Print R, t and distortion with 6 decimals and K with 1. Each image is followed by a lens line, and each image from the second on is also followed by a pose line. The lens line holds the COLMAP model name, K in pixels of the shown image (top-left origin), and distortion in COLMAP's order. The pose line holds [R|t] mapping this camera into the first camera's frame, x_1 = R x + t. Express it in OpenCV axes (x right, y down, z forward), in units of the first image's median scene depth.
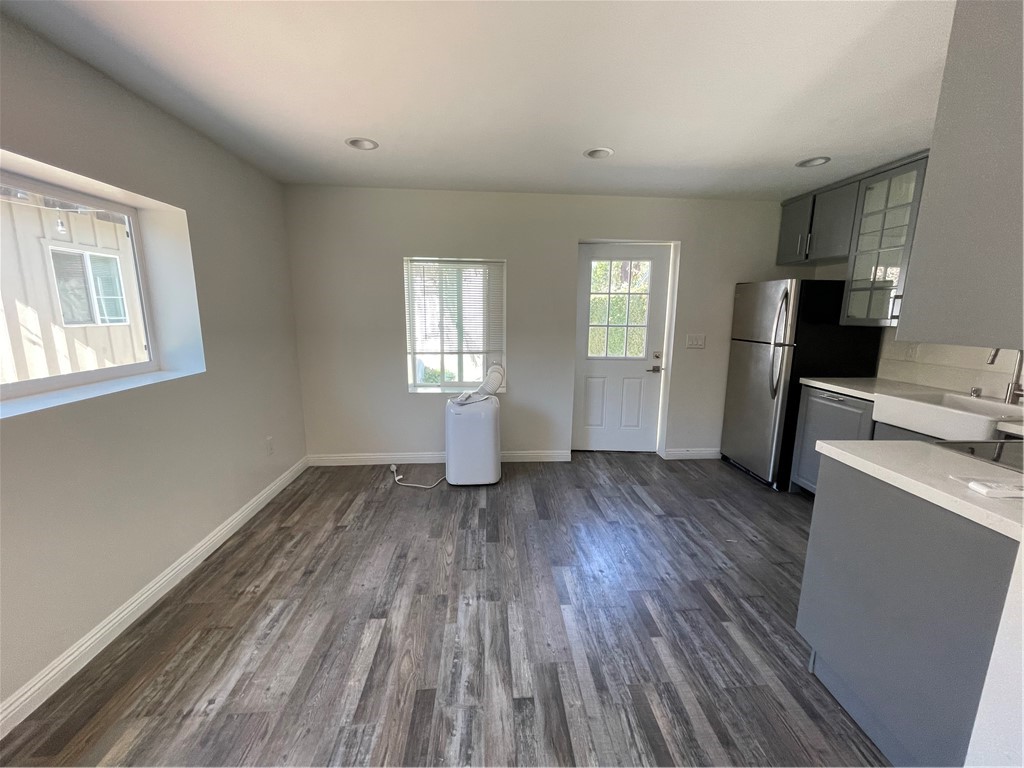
lens RADIAL K [[415.1, 0, 512.0], [0, 415.1, 384.0], [0, 0, 1]] dist [0.001949, 0.000336]
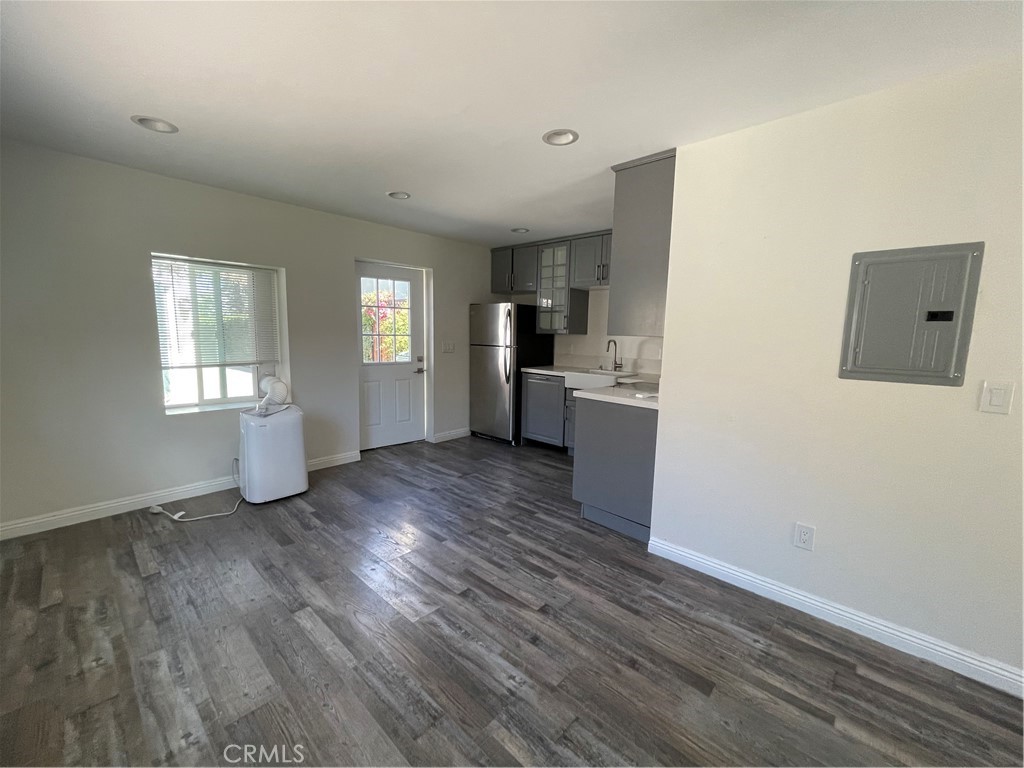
lens RADIAL K [[415.1, 0, 512.0], [0, 415.1, 384.0], [0, 0, 1]] dist [0.001949, 0.000336]
pose [[0.732949, -0.080278, 0.675530, -0.347798], [0.104967, 0.994466, 0.004291, 0.032698], [-0.672136, 0.067764, 0.737320, -0.090365]]
